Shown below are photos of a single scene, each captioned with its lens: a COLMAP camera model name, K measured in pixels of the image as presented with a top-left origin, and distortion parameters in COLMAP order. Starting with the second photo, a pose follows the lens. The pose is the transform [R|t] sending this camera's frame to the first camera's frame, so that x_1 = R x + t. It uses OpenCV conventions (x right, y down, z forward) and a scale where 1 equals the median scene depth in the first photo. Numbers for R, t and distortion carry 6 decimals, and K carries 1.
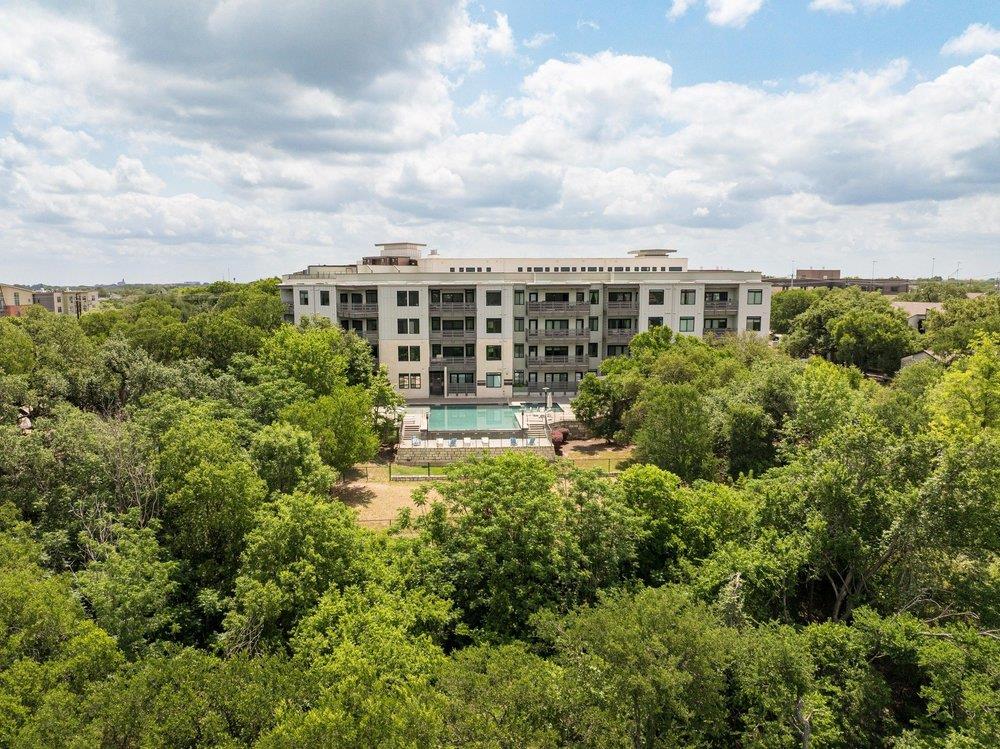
lens RADIAL K [[750.3, 0, 492.5], [0, 750.3, 399.5], [0, 0, 1]] dist [-0.022438, -0.008759]
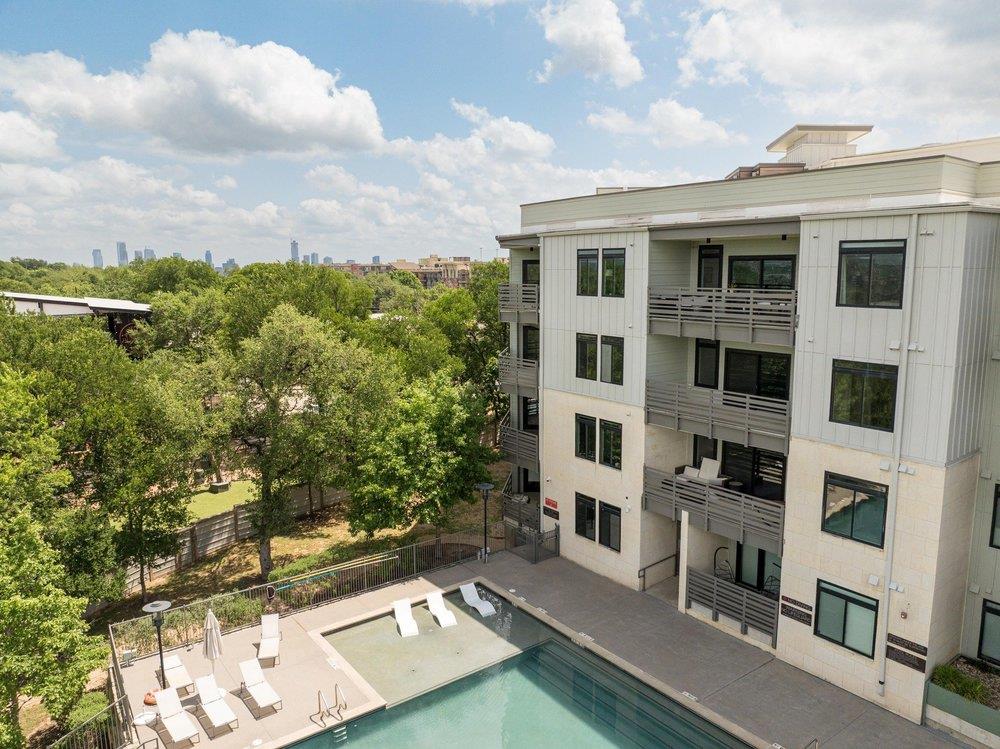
lens RADIAL K [[709.0, 0, 507.8], [0, 709.0, 375.0], [0, 0, 1]] dist [-0.021932, -0.003538]
pose [[0.563053, 0.125421, -0.816848, 0.100386], [-0.129008, 0.989639, 0.063026, -0.090139], [0.816289, 0.069892, 0.573400, 0.682078]]
